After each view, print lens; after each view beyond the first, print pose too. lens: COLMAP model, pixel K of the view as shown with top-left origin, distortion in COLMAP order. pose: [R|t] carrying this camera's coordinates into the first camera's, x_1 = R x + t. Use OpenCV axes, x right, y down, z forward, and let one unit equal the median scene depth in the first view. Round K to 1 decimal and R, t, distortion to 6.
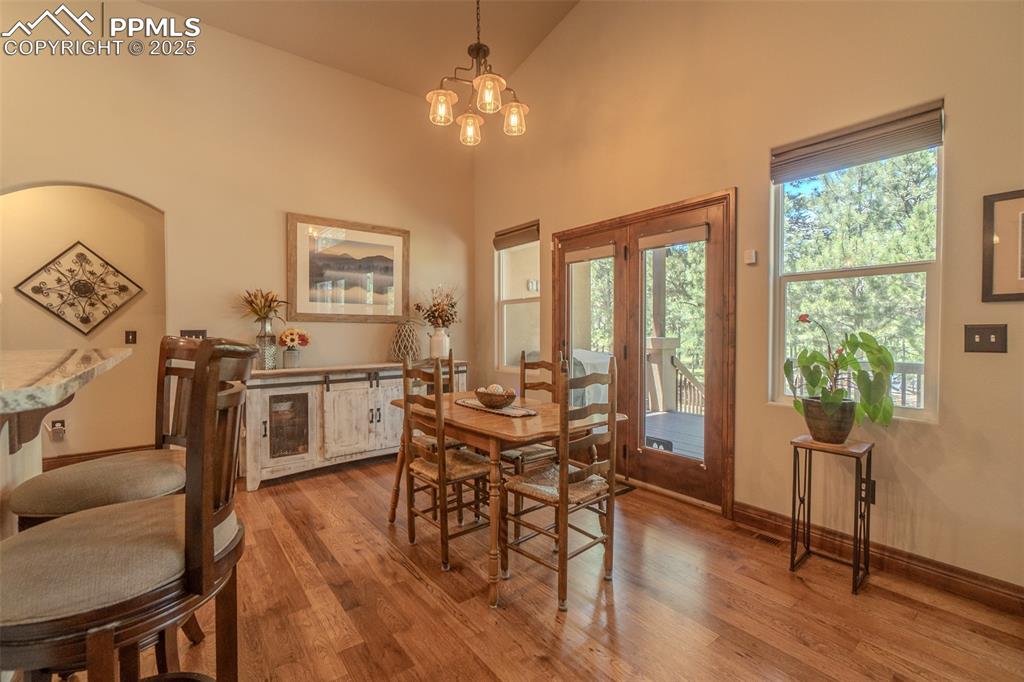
lens RADIAL K [[441.1, 0, 506.4], [0, 441.1, 339.4], [0, 0, 1]] dist [-0.002332, -0.000312]
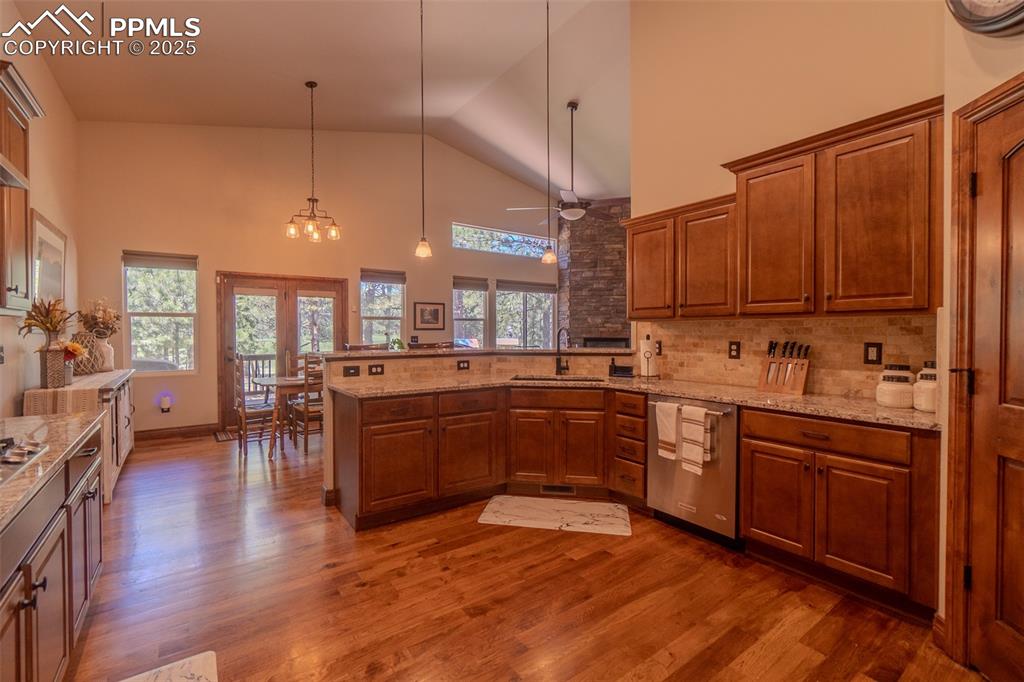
lens RADIAL K [[450.1, 0, 507.0], [0, 450.1, 336.2], [0, 0, 1]] dist [0.001121, -0.000011]
pose [[0.039768, -0.009742, 0.999161, -1.493168], [0.022846, 0.999700, 0.008838, -0.025770], [-0.998948, 0.022476, 0.039978, 0.030712]]
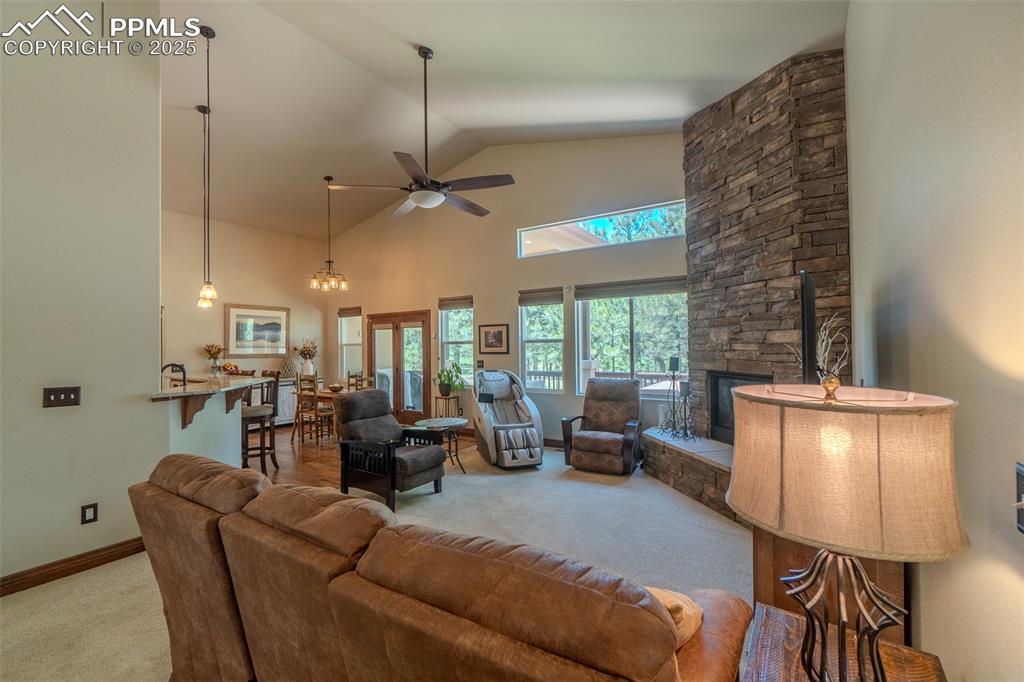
lens RADIAL K [[441.1, 0, 506.4], [0, 441.1, 339.4], [0, 0, 1]] dist [-0.002332, -0.000312]
pose [[0.949819, -0.004609, 0.312765, 0.088484], [0.016686, 0.999214, -0.035949, -0.039025], [-0.312354, 0.039364, 0.949150, -1.376525]]
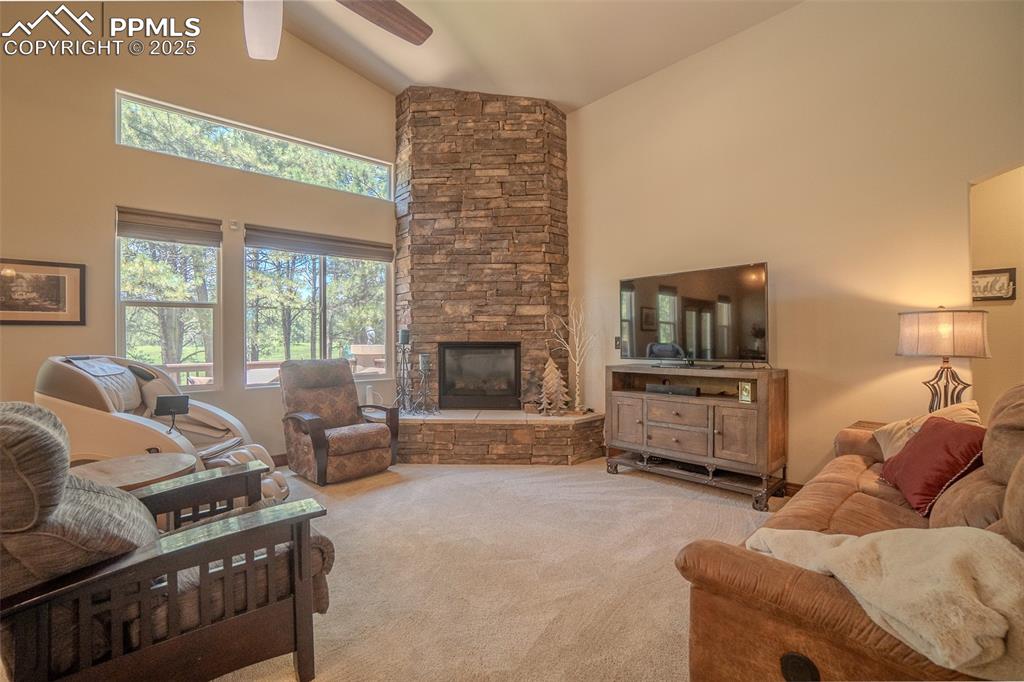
lens RADIAL K [[452.1, 0, 507.2], [0, 452.1, 338.0], [0, 0, 1]] dist [-0.068944, 0.026576]
pose [[-0.074140, 0.003593, 0.997241, -0.304744], [0.029461, 0.999565, -0.001411, 0.011045], [-0.996813, 0.029275, -0.074213, -0.410130]]
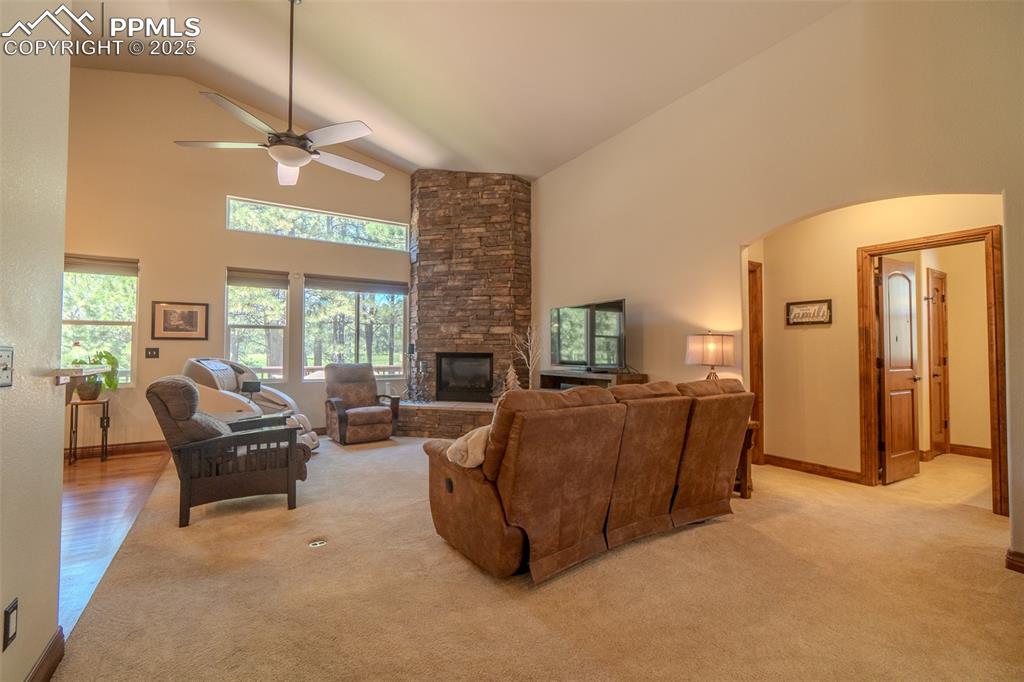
lens RADIAL K [[441.1, 0, 506.4], [0, 441.1, 339.4], [0, 0, 1]] dist [-0.002332, -0.000312]
pose [[0.103967, 0.027442, 0.994202, -0.757849], [0.019899, 0.999362, -0.029665, 0.020734], [-0.994382, 0.022868, 0.103354, -0.796021]]
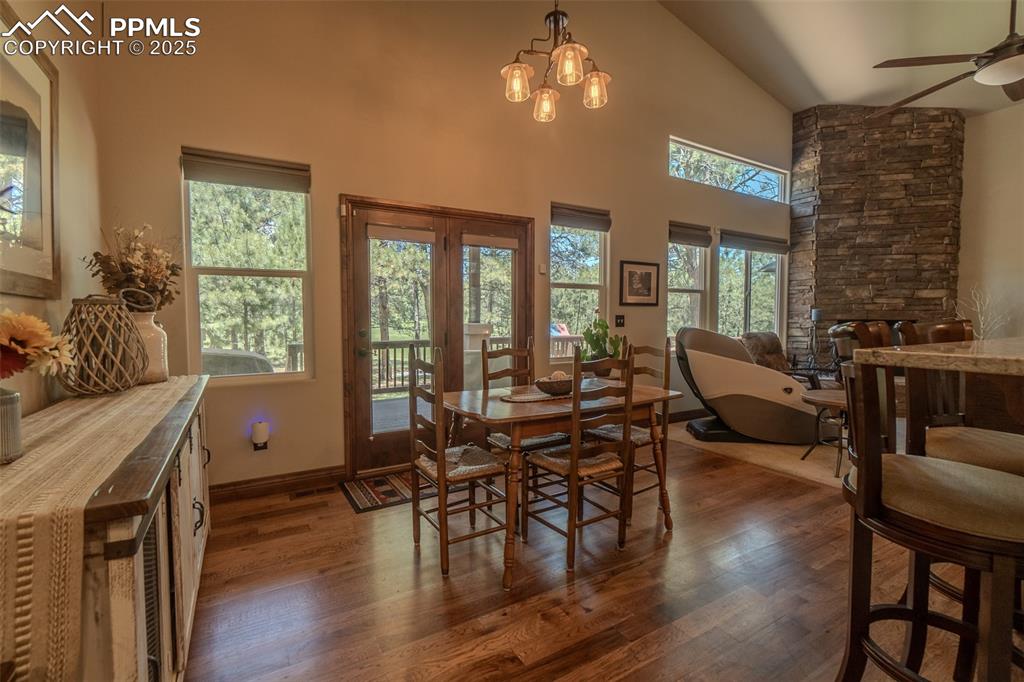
lens RADIAL K [[450.1, 0, 507.0], [0, 450.1, 336.2], [0, 0, 1]] dist [0.001121, -0.000011]
pose [[0.130241, -0.039905, 0.990679, -0.757450], [0.022140, 0.999058, 0.037332, -0.013187], [-0.991235, 0.017071, 0.131002, 0.705196]]
